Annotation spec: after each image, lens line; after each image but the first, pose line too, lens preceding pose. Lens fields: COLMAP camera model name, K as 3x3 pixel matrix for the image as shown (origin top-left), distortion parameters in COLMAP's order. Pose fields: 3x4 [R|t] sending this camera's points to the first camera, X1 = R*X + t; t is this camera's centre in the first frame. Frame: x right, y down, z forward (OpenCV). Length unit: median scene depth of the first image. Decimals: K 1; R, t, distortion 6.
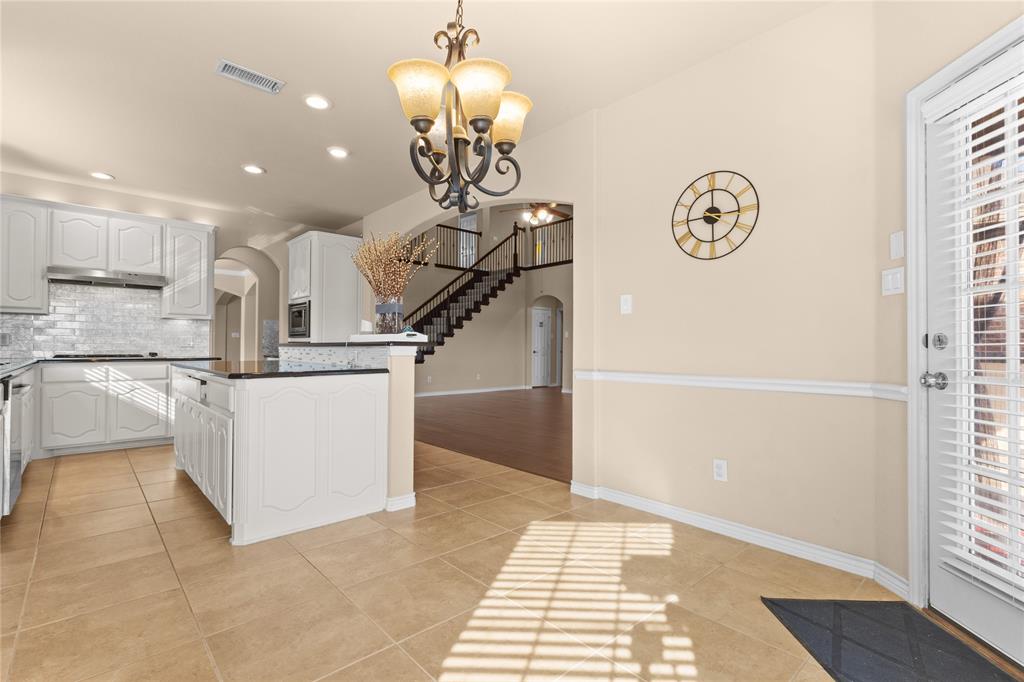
lens RADIAL K [[477.9, 0, 510.9], [0, 477.9, 344.6], [0, 0, 1]] dist [0.009526, -0.000437]
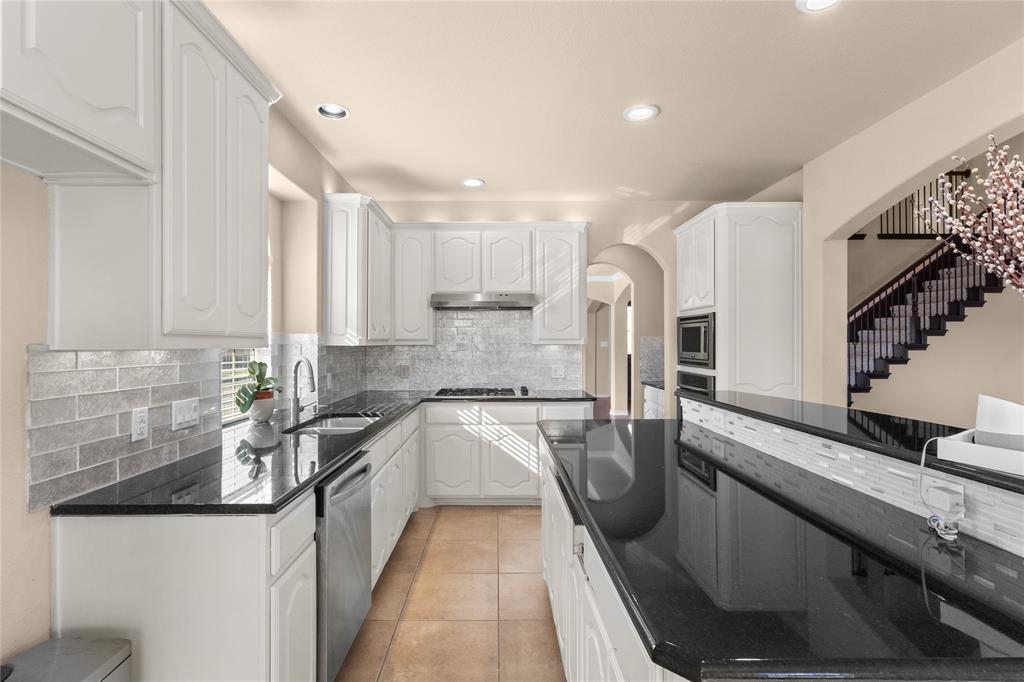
lens RADIAL K [[477.9, 0, 508.9], [0, 477.9, 339.0], [0, 0, 1]] dist [0.009526, -0.000437]
pose [[0.758321, -0.013630, -0.651739, -0.228075], [0.013225, 0.999897, -0.005524, -0.060931], [0.651748, -0.004431, 0.758423, 0.357188]]
